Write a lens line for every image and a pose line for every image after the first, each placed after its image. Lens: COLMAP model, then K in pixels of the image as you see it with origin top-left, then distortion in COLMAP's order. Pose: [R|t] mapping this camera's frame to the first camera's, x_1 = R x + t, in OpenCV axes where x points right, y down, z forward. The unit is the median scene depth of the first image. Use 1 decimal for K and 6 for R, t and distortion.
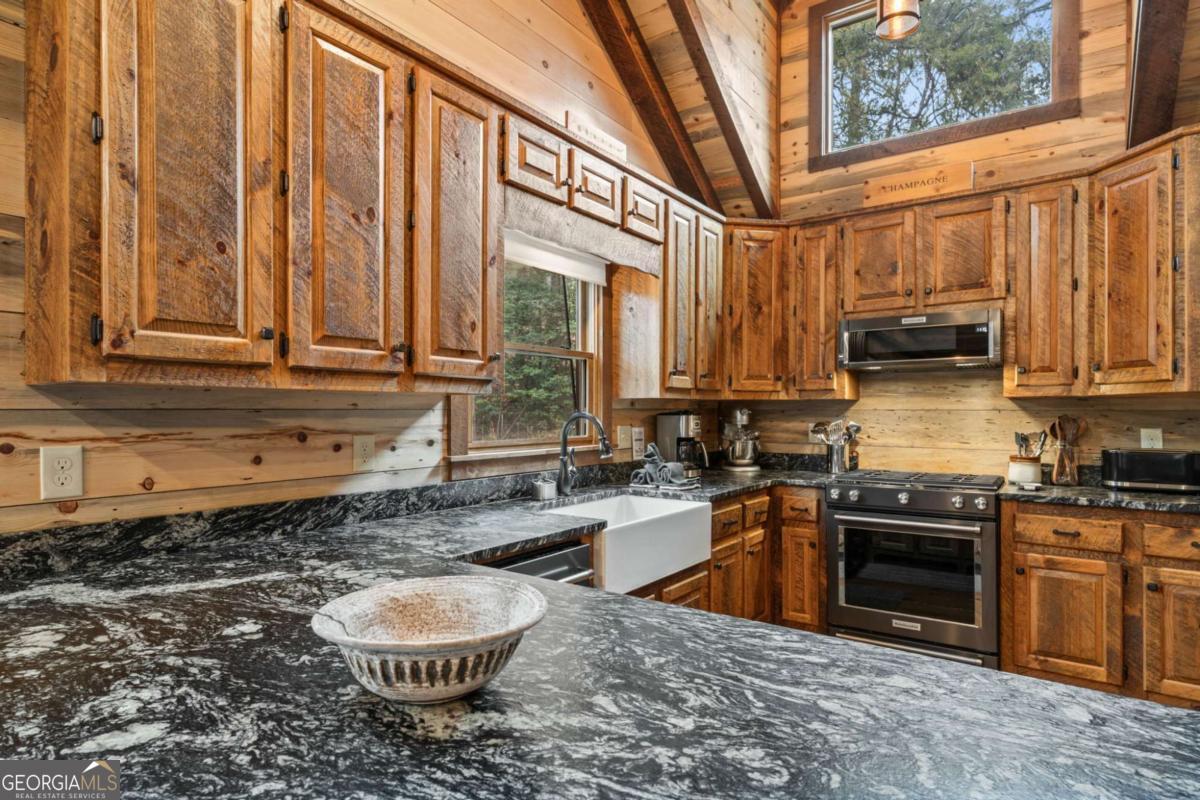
lens RADIAL K [[654.3, 0, 600.0], [0, 654.3, 408.2], [0, 0, 1]] dist [0.002305, 0.000273]
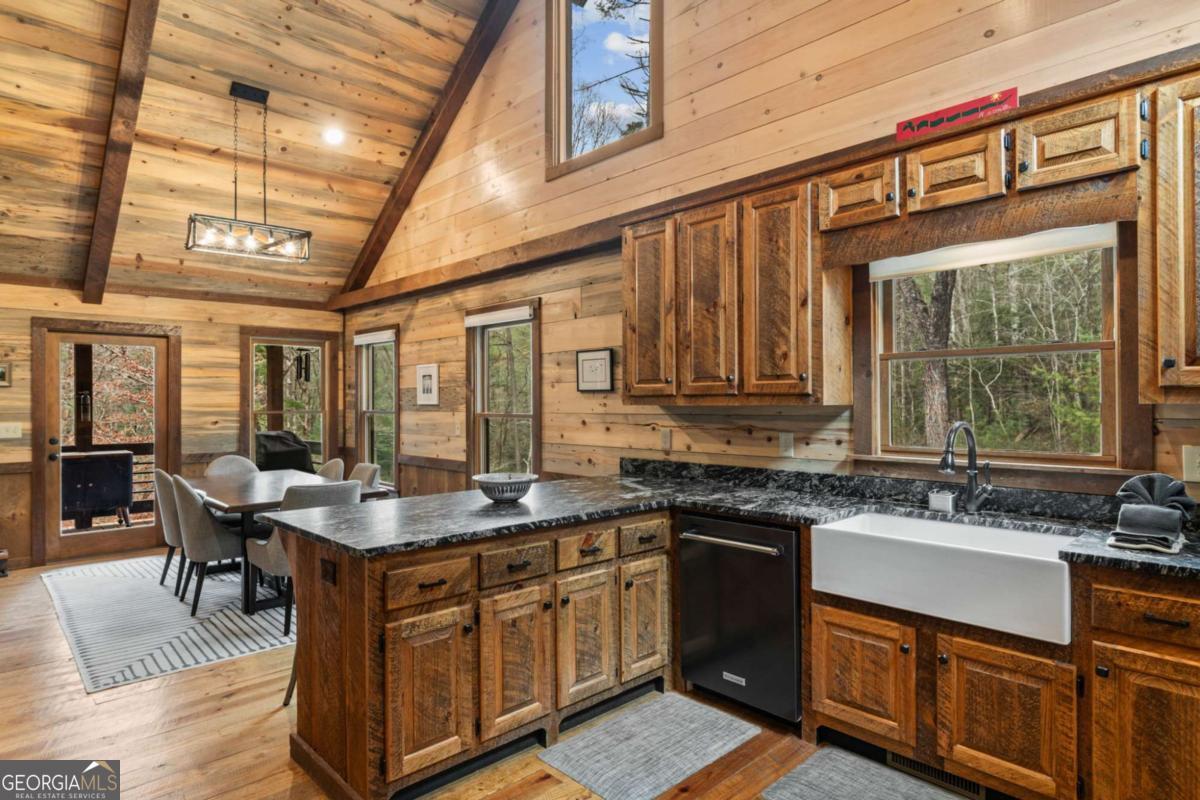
lens RADIAL K [[654.3, 0, 600.4], [0, 654.3, 401.6], [0, 0, 1]] dist [0.002305, 0.000273]
pose [[-0.195167, -0.005394, -0.980755, 1.261377], [0.006321, 0.999957, -0.006758, -0.024093], [0.980750, -0.007518, -0.195124, 0.915050]]
